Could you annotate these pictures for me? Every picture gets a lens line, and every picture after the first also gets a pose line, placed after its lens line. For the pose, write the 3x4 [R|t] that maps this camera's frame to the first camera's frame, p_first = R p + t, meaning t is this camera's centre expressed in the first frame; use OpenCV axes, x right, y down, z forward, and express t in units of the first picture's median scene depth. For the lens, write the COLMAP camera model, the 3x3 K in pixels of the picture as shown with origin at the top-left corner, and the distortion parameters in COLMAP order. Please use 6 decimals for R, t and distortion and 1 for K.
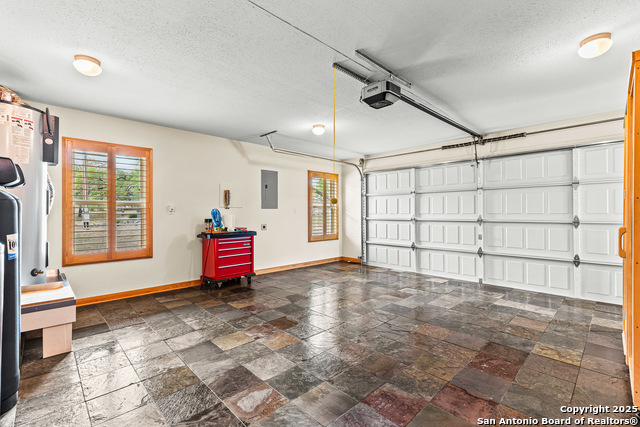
lens RADIAL K [[292.4, 0, 320.2], [0, 292.4, 212.6], [0, 0, 1]] dist [0.005205, -0.000173]
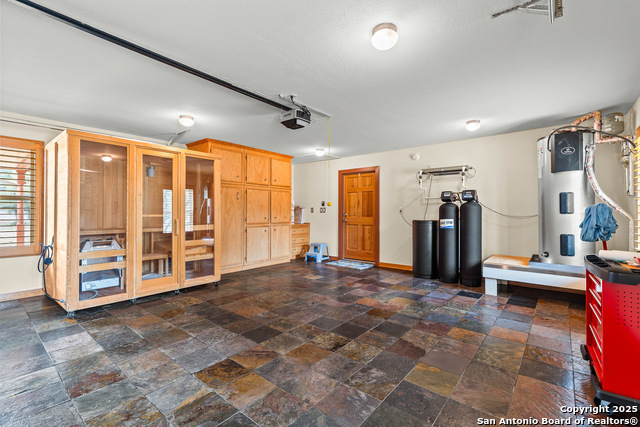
lens RADIAL K [[292.4, 0, 319.8], [0, 292.4, 212.6], [0, 0, 1]] dist [0.005205, -0.000173]
pose [[-0.995204, -0.000665, -0.097820, 0.204533], [-0.000241, 0.999991, -0.004347, 0.007466], [0.097822, -0.004303, -0.995195, 2.041681]]
